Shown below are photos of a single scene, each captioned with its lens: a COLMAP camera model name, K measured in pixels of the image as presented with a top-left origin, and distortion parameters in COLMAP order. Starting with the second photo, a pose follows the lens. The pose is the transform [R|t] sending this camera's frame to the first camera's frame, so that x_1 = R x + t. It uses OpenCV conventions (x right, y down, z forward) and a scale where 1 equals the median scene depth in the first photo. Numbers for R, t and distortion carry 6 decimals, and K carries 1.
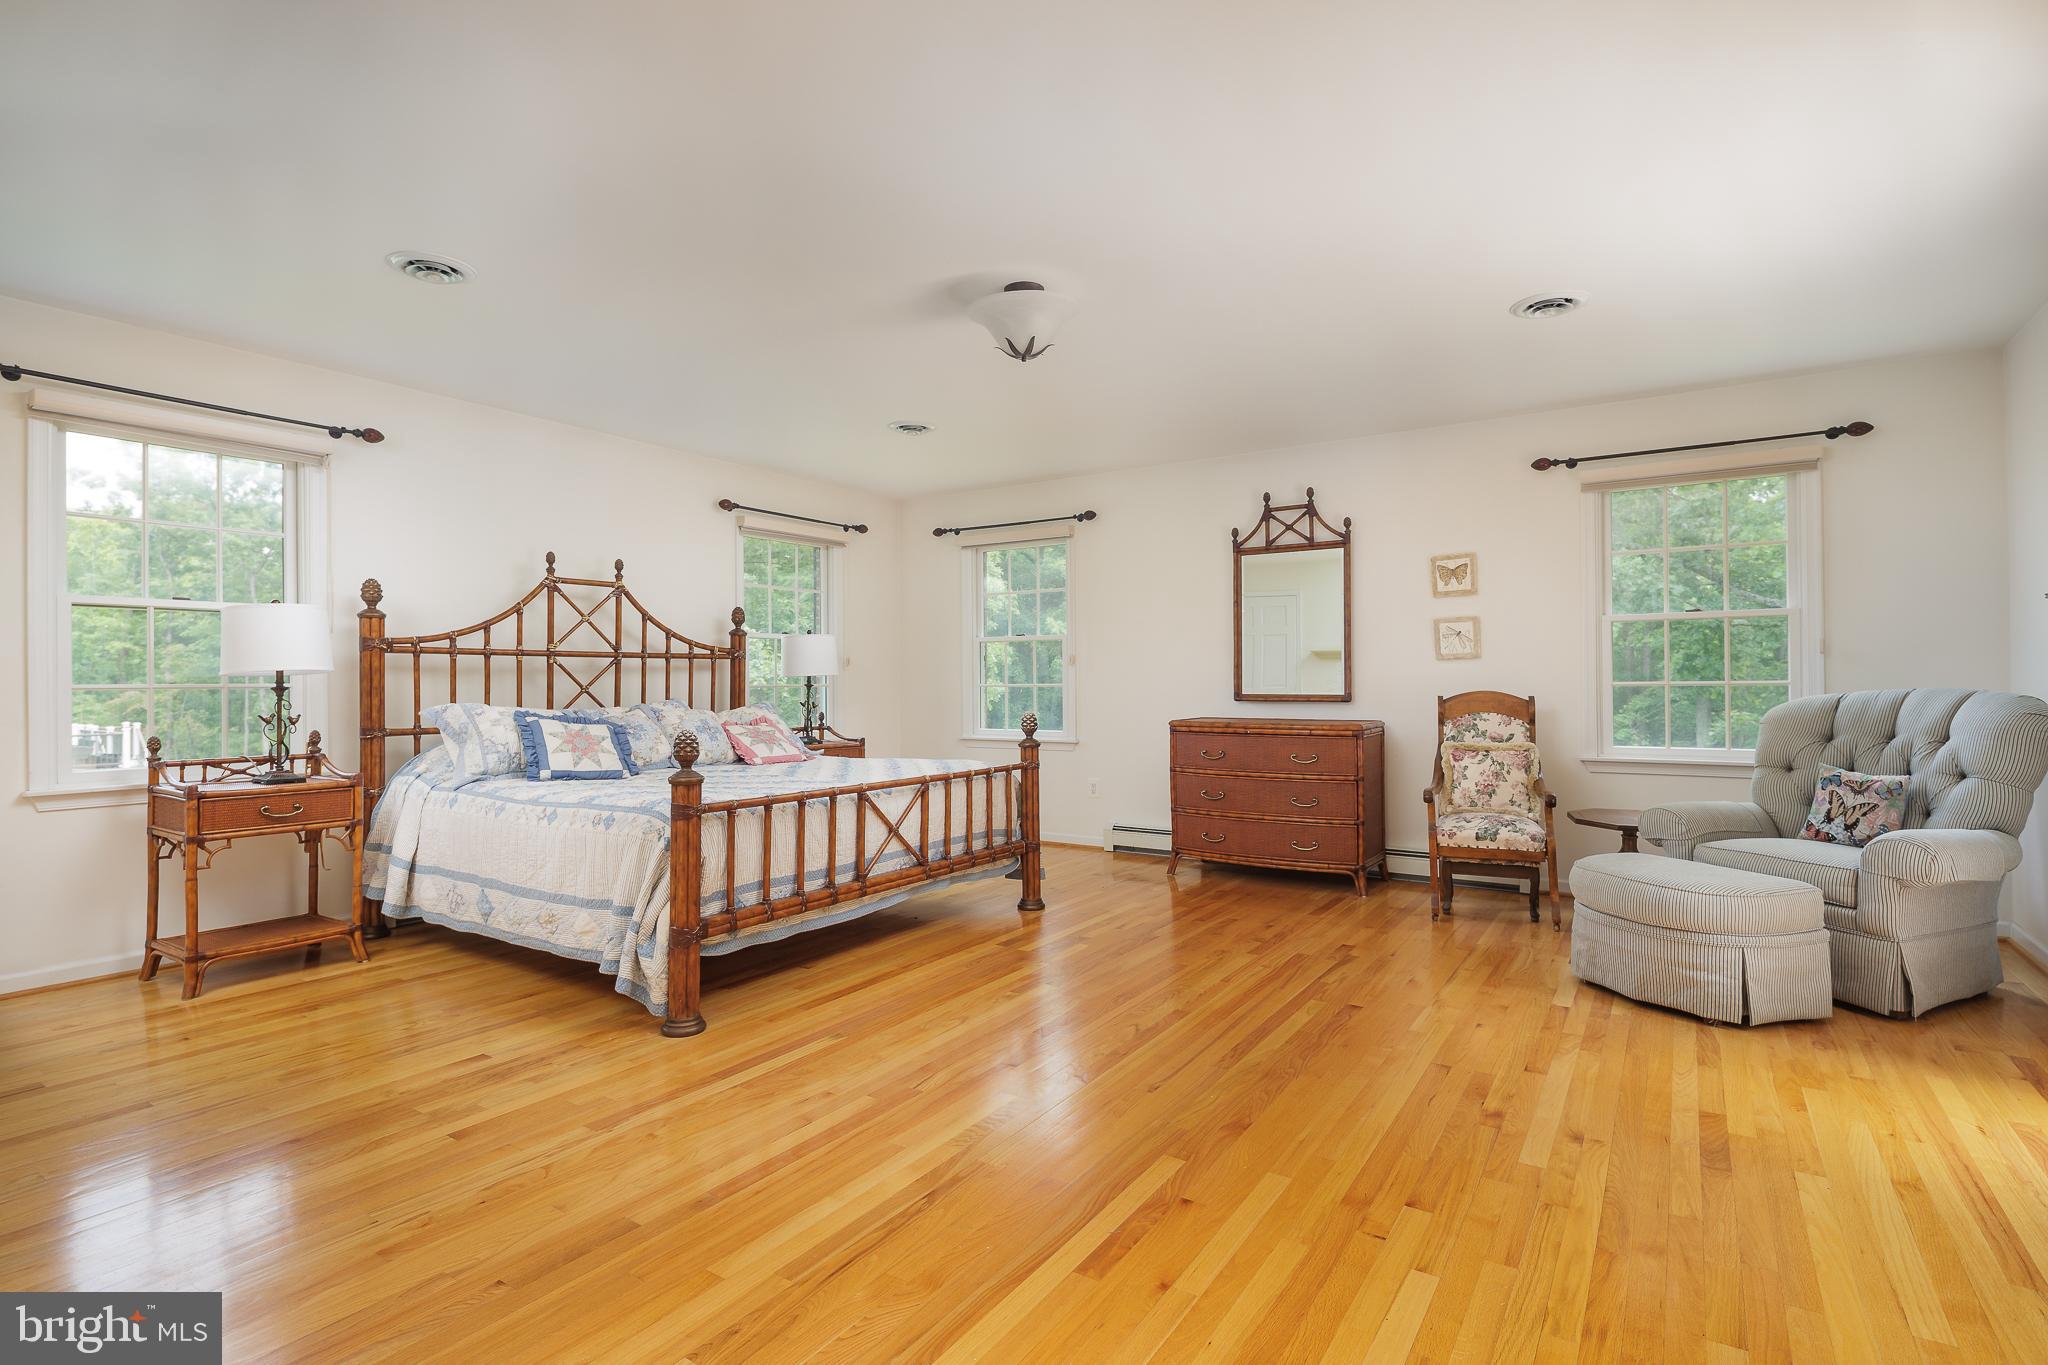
lens RADIAL K [[998.0, 0, 1023.1], [0, 998.0, 674.2], [0, 0, 1]] dist [-0.002429, -0.001843]
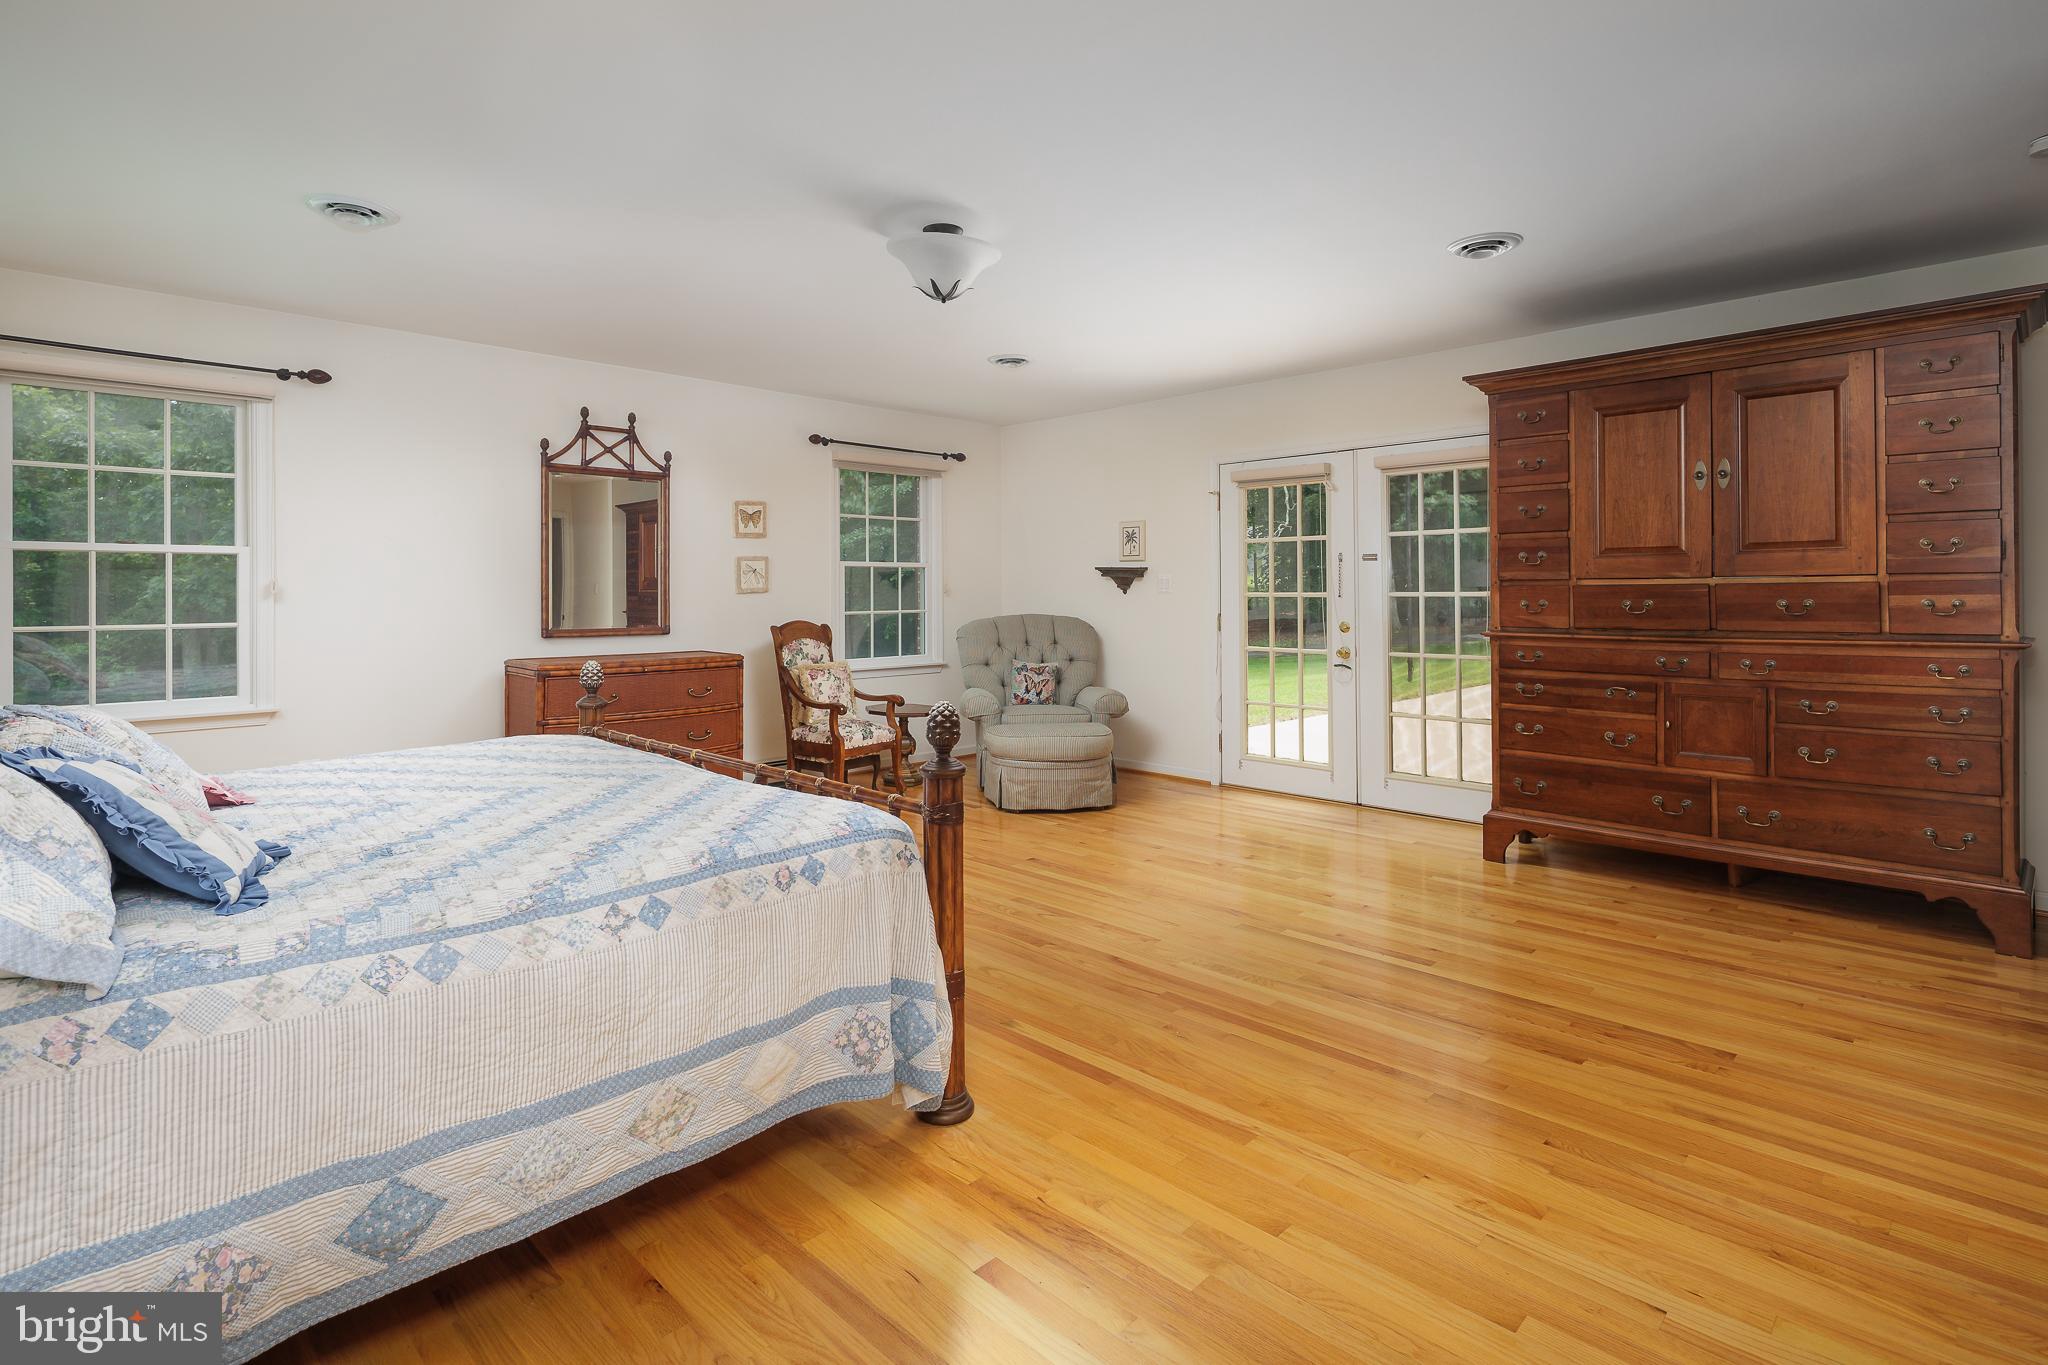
lens RADIAL K [[998.0, 0, 1013.4], [0, 998.0, 597.0], [0, 0, 1]] dist [-0.002429, -0.001843]
pose [[0.197595, -0.000440, 0.980284, -0.626925], [-0.006401, 0.999978, 0.001740, -0.014400], [-0.980263, -0.006619, 0.197588, 0.479858]]
